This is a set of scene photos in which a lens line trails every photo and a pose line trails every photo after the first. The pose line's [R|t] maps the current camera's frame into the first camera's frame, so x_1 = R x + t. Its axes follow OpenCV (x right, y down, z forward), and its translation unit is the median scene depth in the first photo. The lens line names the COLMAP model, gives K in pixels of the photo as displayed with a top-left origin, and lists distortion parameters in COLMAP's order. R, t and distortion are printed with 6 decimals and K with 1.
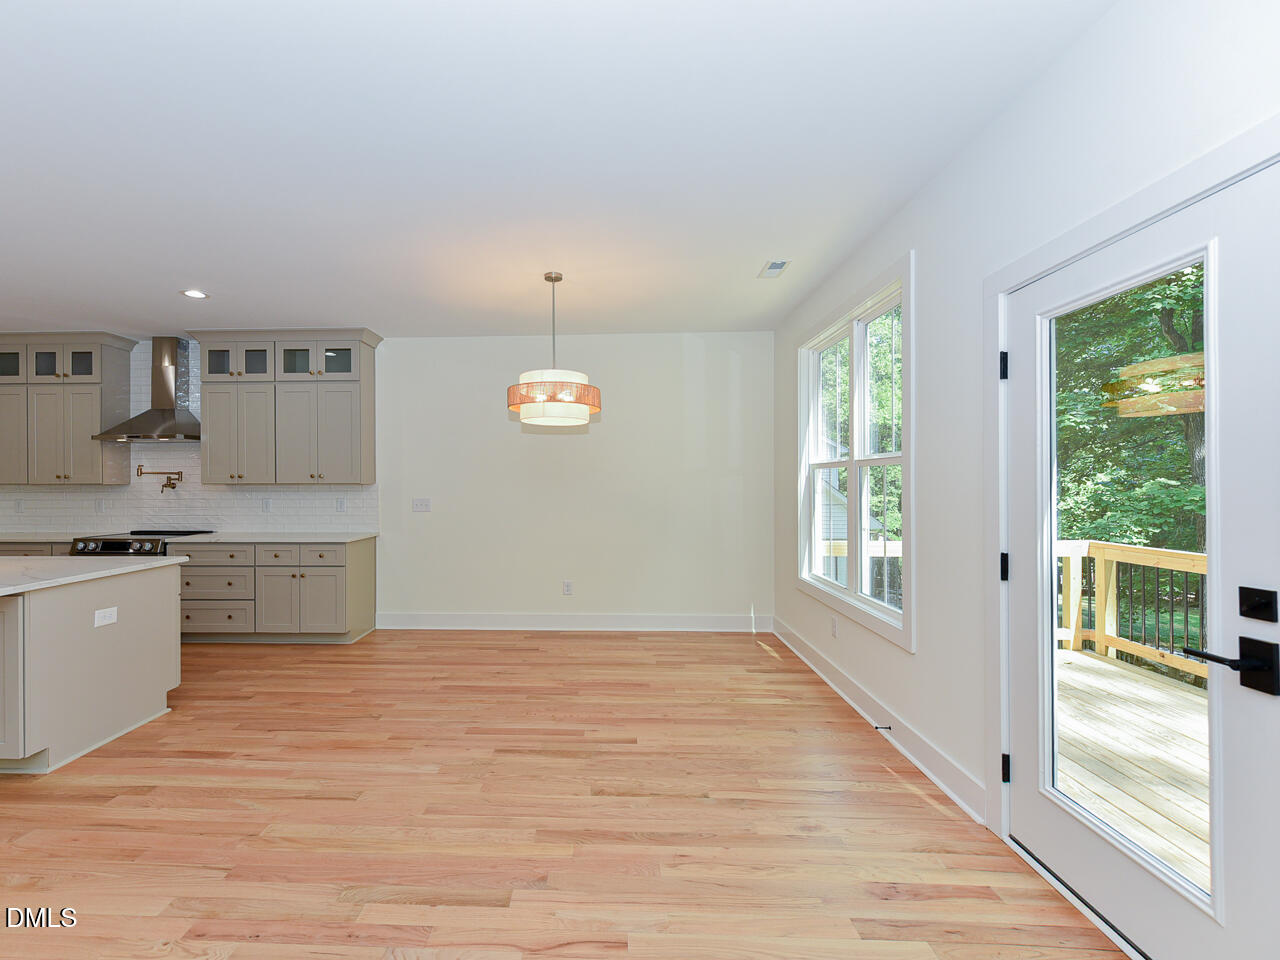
lens RADIAL K [[566.2, 0, 586.1], [0, 566.2, 482.0], [0, 0, 1]] dist [0.005282, -0.000100]
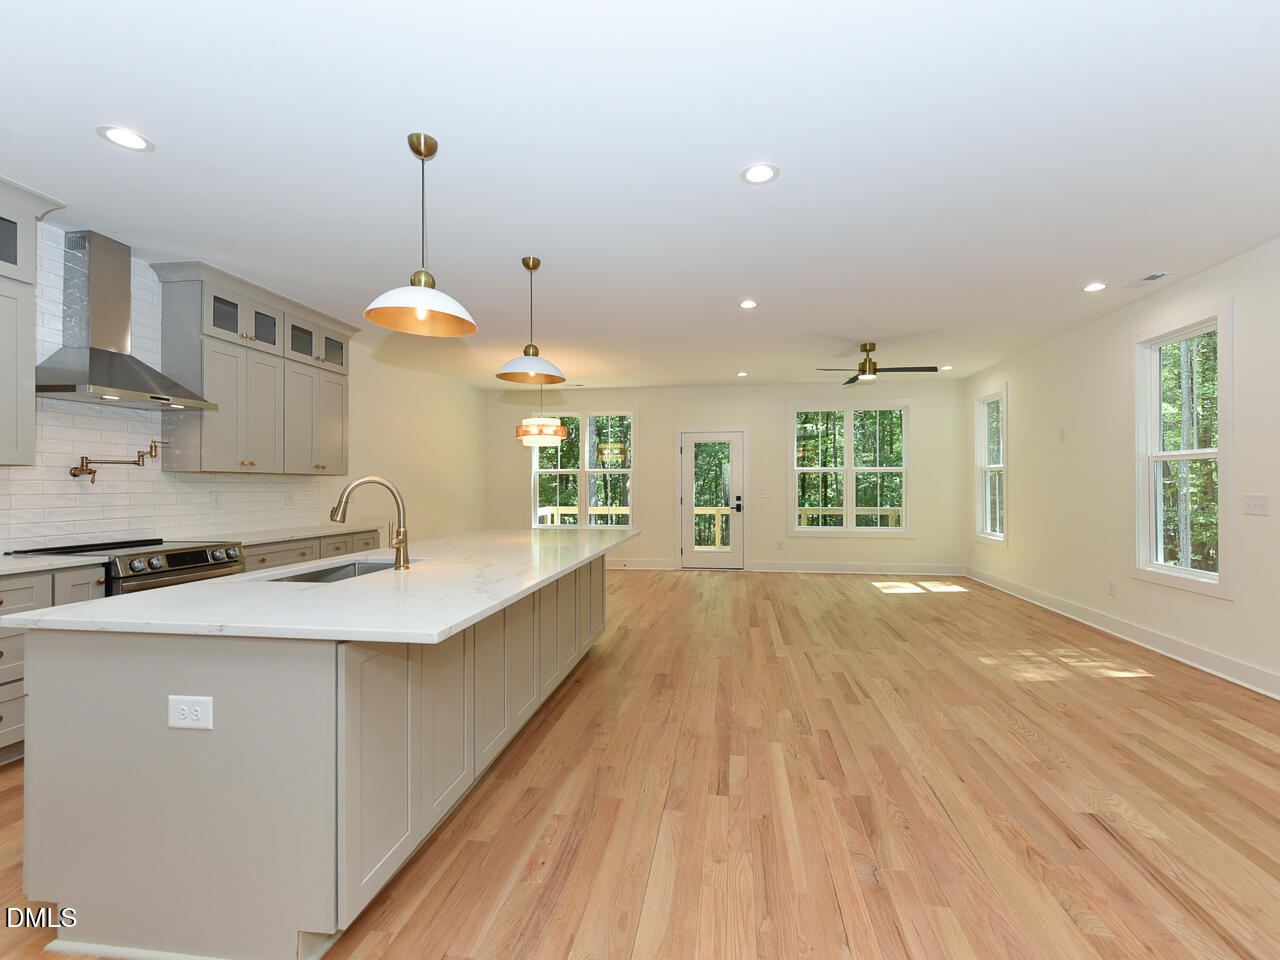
lens RADIAL K [[588.9, 0, 631.4], [0, 588.9, 477.4], [0, 0, 1]] dist [0.005921, -0.000601]
pose [[0.111176, 0.018958, 0.993620, -1.480351], [0.002385, 0.999810, -0.019343, 0.029783], [-0.993798, 0.004520, 0.111110, 0.384293]]
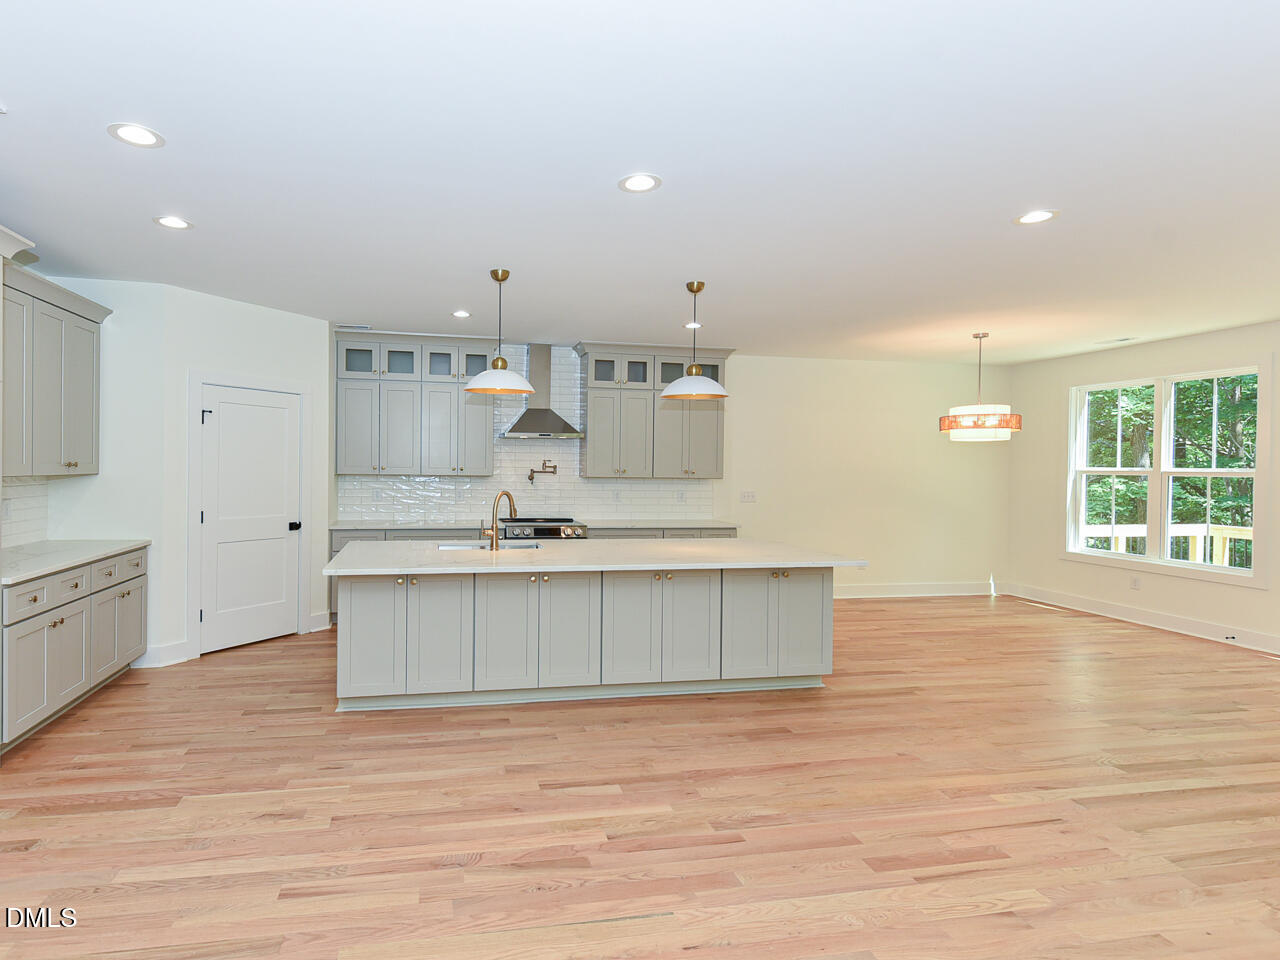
lens RADIAL K [[626.2, 0, 542.2], [0, 626.2, 468.2], [0, 0, 1]] dist [0.003691, -0.000547]
pose [[0.977391, 0.015193, 0.210895, -1.101591], [-0.015831, 0.999874, 0.001336, -0.015805], [-0.210848, -0.004645, 0.977508, -0.216760]]
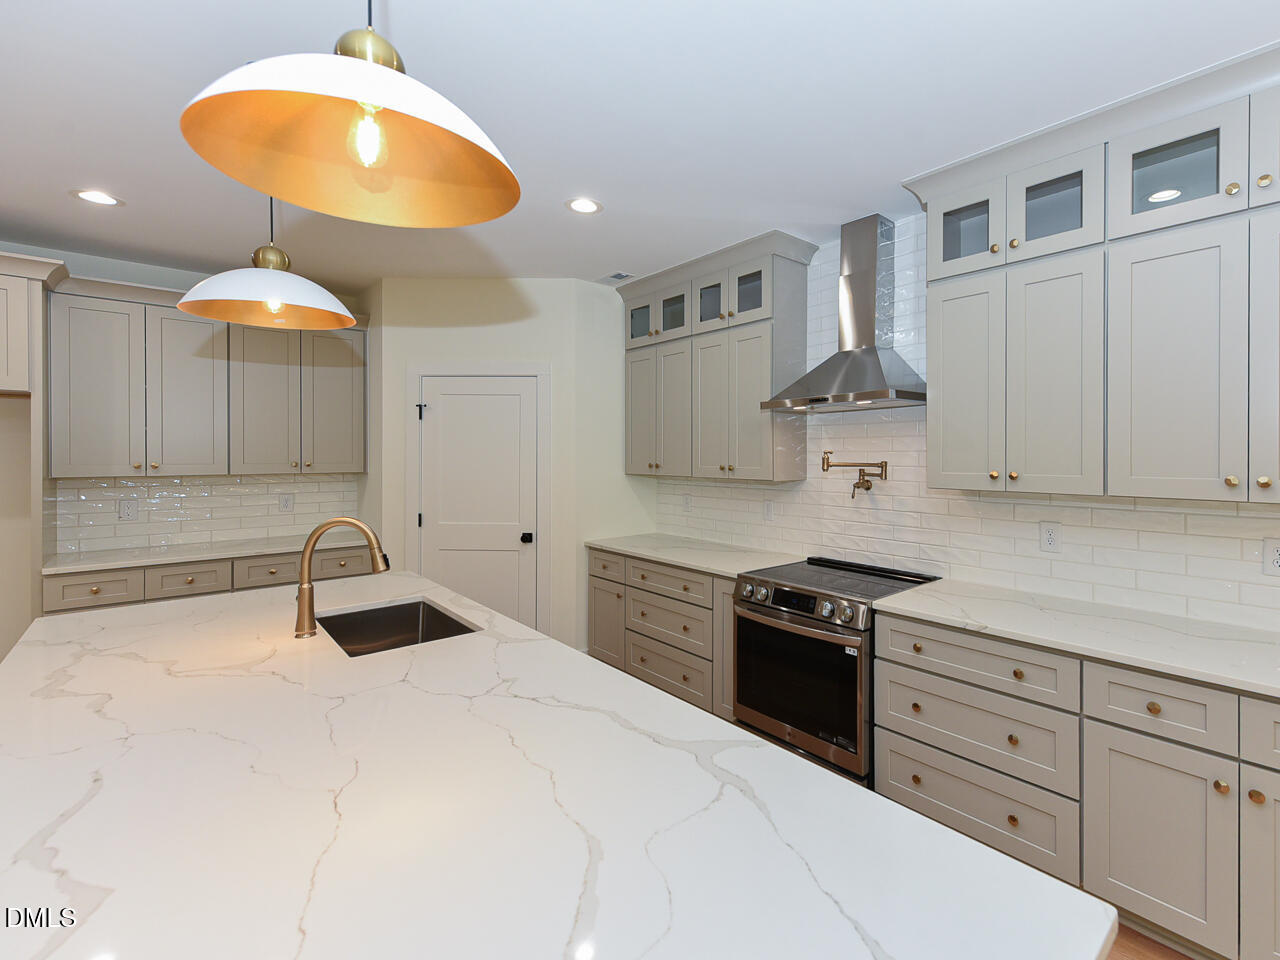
lens RADIAL K [[590.8, 0, 738.0], [0, 590.8, 459.8], [0, 0, 1]] dist [0.007428, -0.000147]
pose [[0.734269, 0.009439, -0.678793, -0.481588], [-0.004200, 0.999947, 0.009361, -0.027366], [0.678845, -0.004022, 0.734270, 0.545963]]
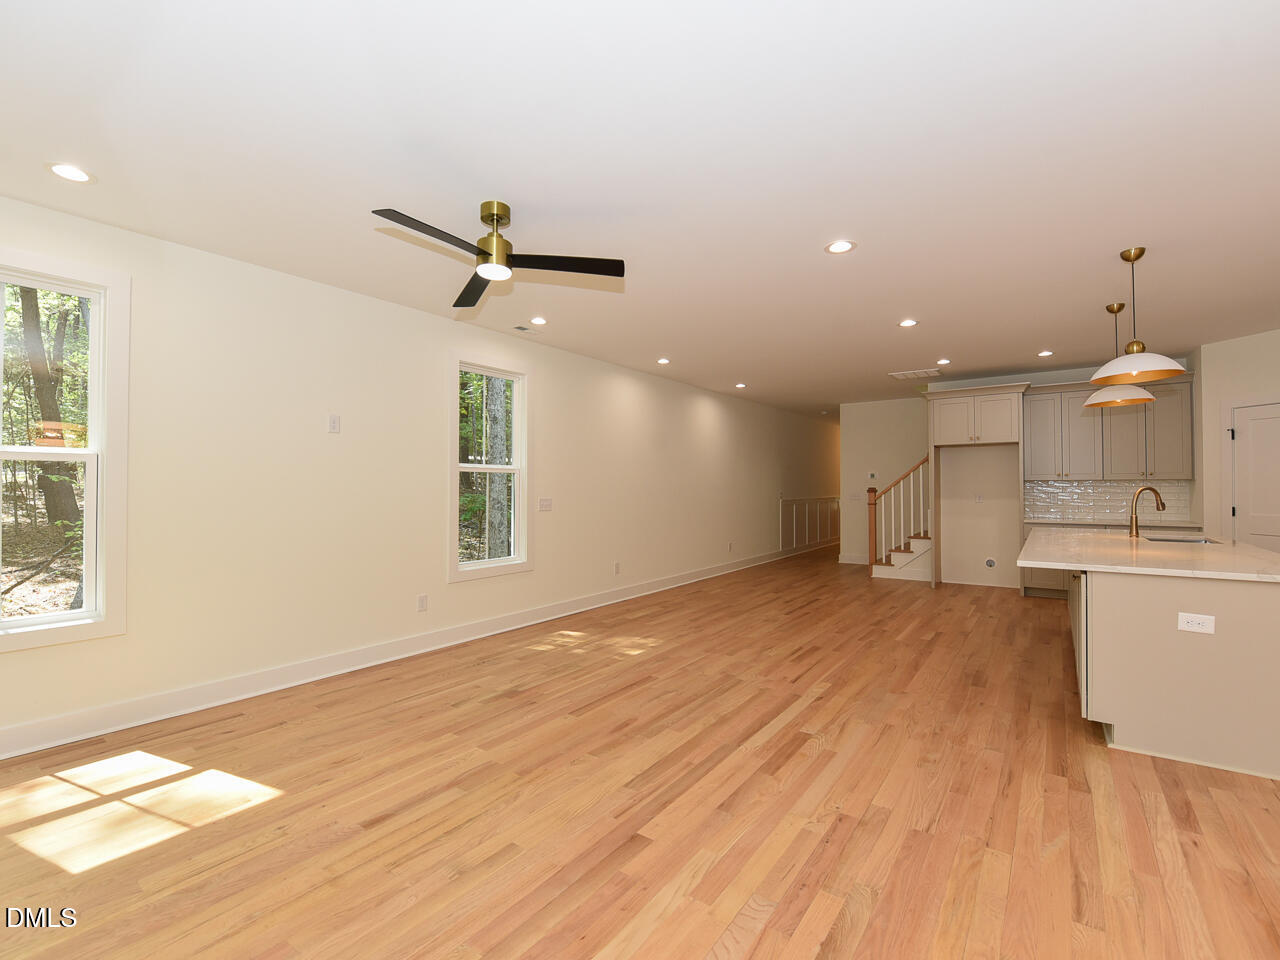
lens RADIAL K [[574.4, 0, 626.4], [0, 574.4, 477.1], [0, 0, 1]] dist [0.000055, -0.008661]
pose [[-0.548276, -0.008179, -0.836258, 0.243481], [0.003938, 0.999916, -0.012361, 0.010166], [0.836288, -0.010071, -0.548197, 0.464233]]
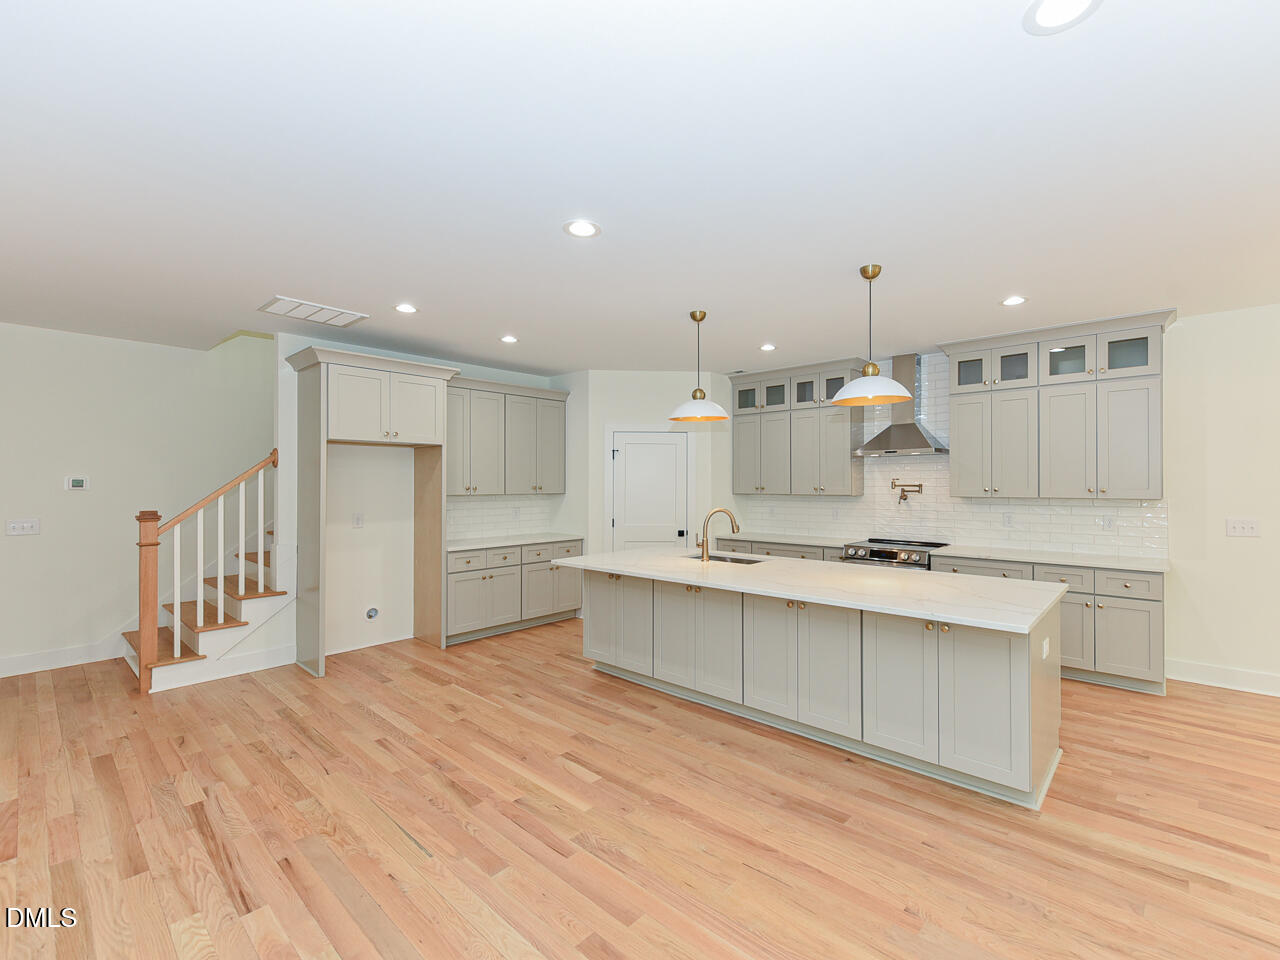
lens RADIAL K [[566.6, 0, 702.1], [0, 566.6, 482.7], [0, 0, 1]] dist [0.004118, -0.000291]
pose [[0.799208, 0.001222, -0.601053, -0.458513], [-0.002431, 0.999996, -0.001199, -0.020494], [0.601050, 0.002420, 0.799208, -0.058059]]
